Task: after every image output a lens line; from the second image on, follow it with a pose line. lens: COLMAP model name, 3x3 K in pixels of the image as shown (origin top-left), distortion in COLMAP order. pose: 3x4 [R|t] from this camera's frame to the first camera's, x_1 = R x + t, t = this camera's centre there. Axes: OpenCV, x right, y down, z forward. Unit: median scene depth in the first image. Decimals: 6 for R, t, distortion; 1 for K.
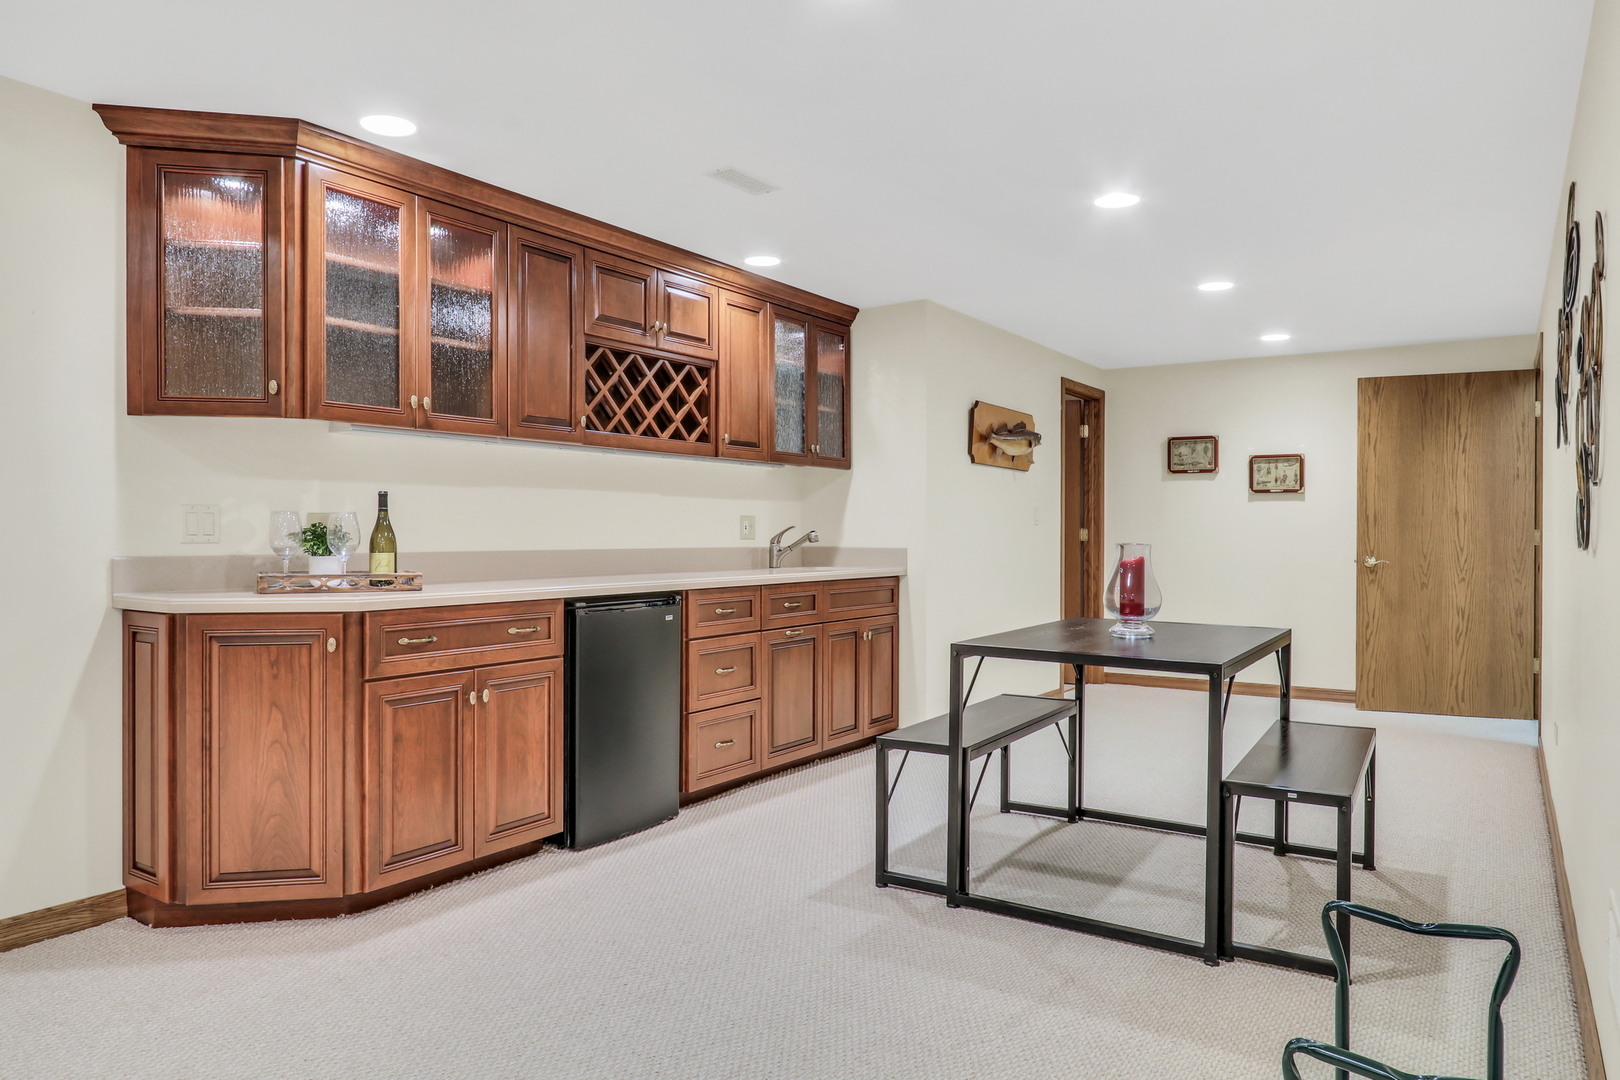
lens RADIAL K [[1159.1, 0, 856.2], [0, 1159.1, 538.7], [0, 0, 1]] dist [-0.004558, -0.003322]
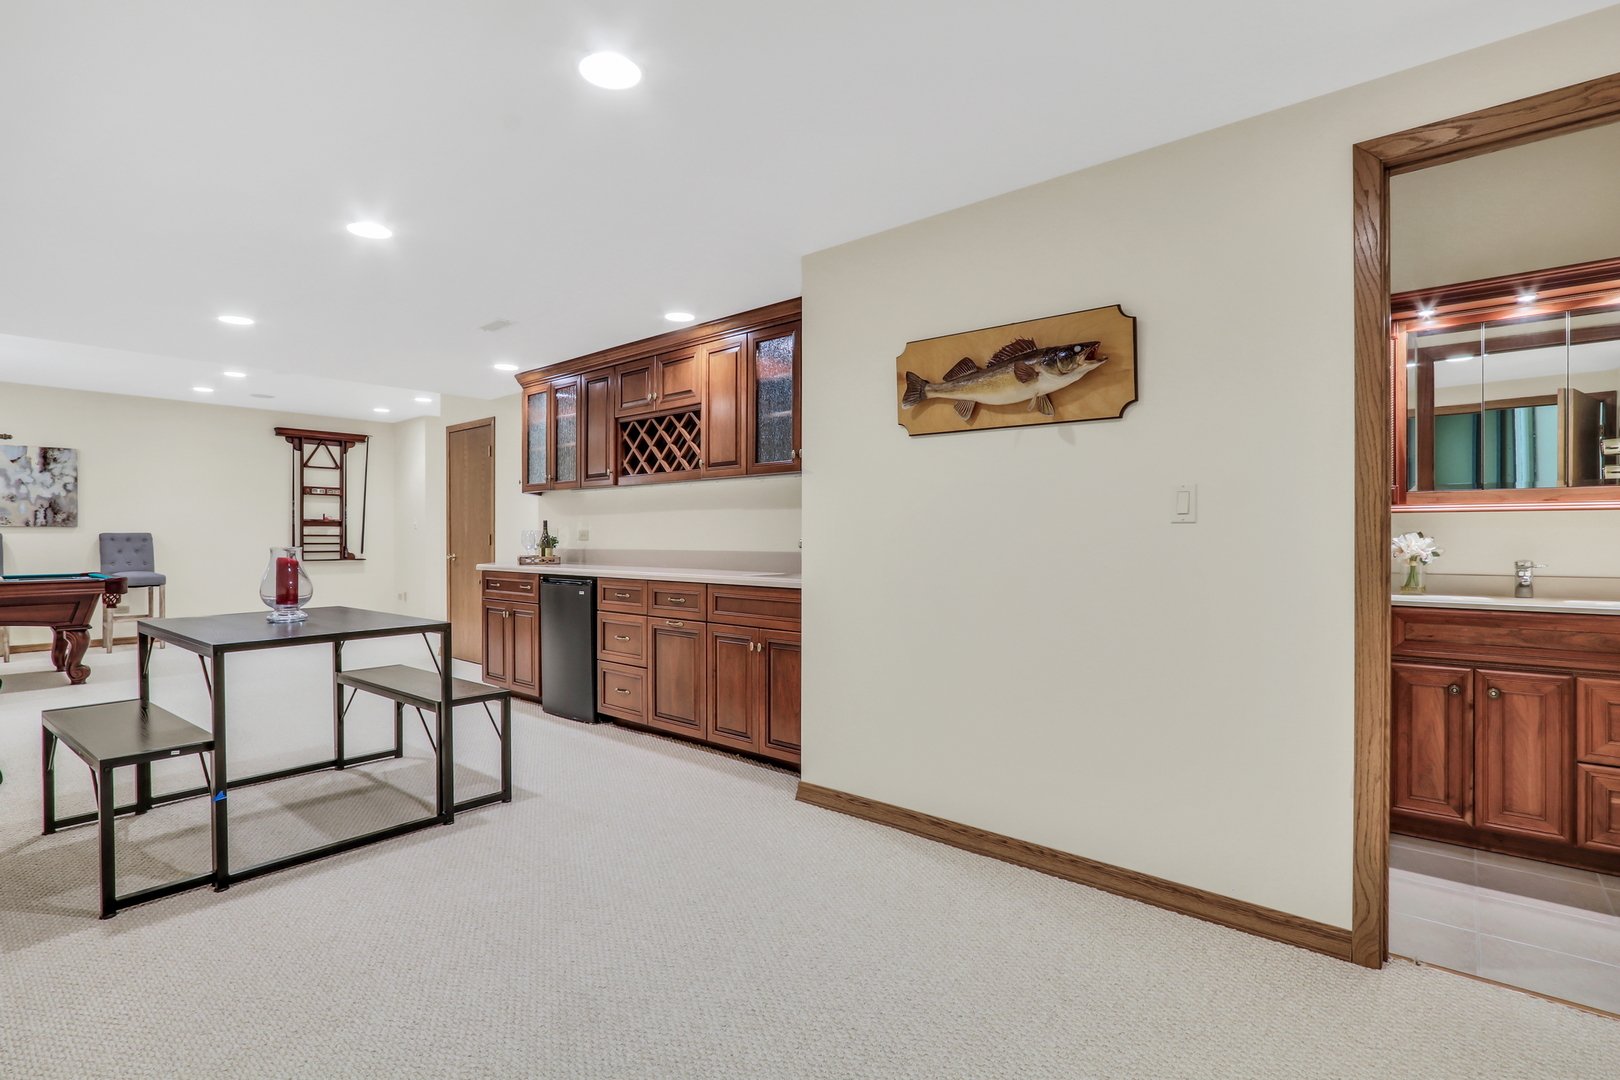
lens RADIAL K [[861.4, 0, 810.0], [0, 861.4, 540.0], [0, 0, 1]] dist [-0.002328, -0.001473]
pose [[-0.240361, 0.000248, -0.970683, 0.822307], [-0.006439, 0.999978, 0.001850, -0.007025], [0.970662, 0.006695, -0.240354, 1.447927]]
